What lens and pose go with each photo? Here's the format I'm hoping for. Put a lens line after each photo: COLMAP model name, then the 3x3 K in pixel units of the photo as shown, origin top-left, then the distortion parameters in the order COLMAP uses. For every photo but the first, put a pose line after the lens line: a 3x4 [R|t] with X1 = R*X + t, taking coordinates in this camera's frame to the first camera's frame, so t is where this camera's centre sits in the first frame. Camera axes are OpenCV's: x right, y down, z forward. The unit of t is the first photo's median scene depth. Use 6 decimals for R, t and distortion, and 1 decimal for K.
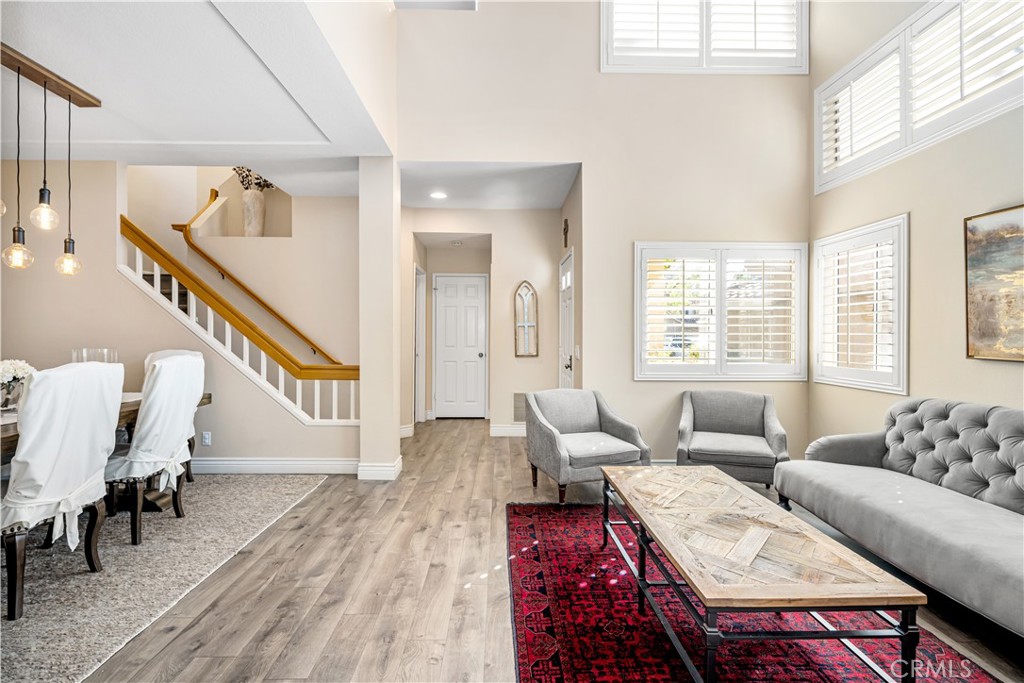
lens RADIAL K [[460.8, 0, 512.0], [0, 460.8, 341.5], [0, 0, 1]] dist [0.000041, 0.000008]
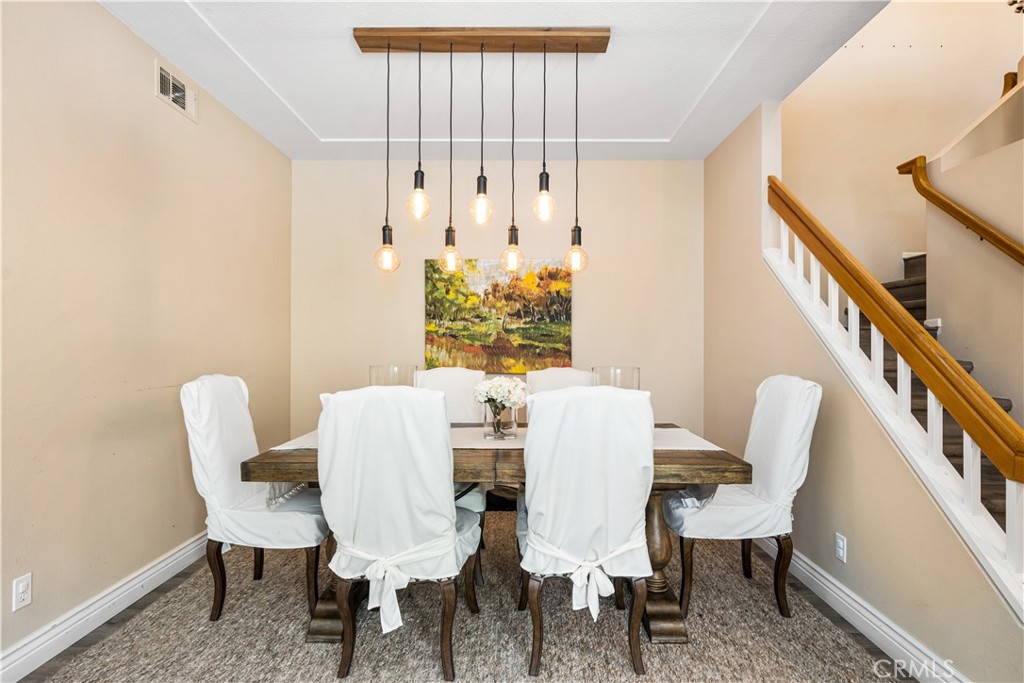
lens RADIAL K [[520.2, 0, 510.6], [0, 520.2, 338.1], [0, 0, 1]] dist [-0.001969, 0.000616]
pose [[-0.040646, -0.014497, -0.999068, -0.069558], [-0.019722, 0.999712, -0.013704, -0.017804], [0.998979, 0.019147, -0.040920, 0.880804]]
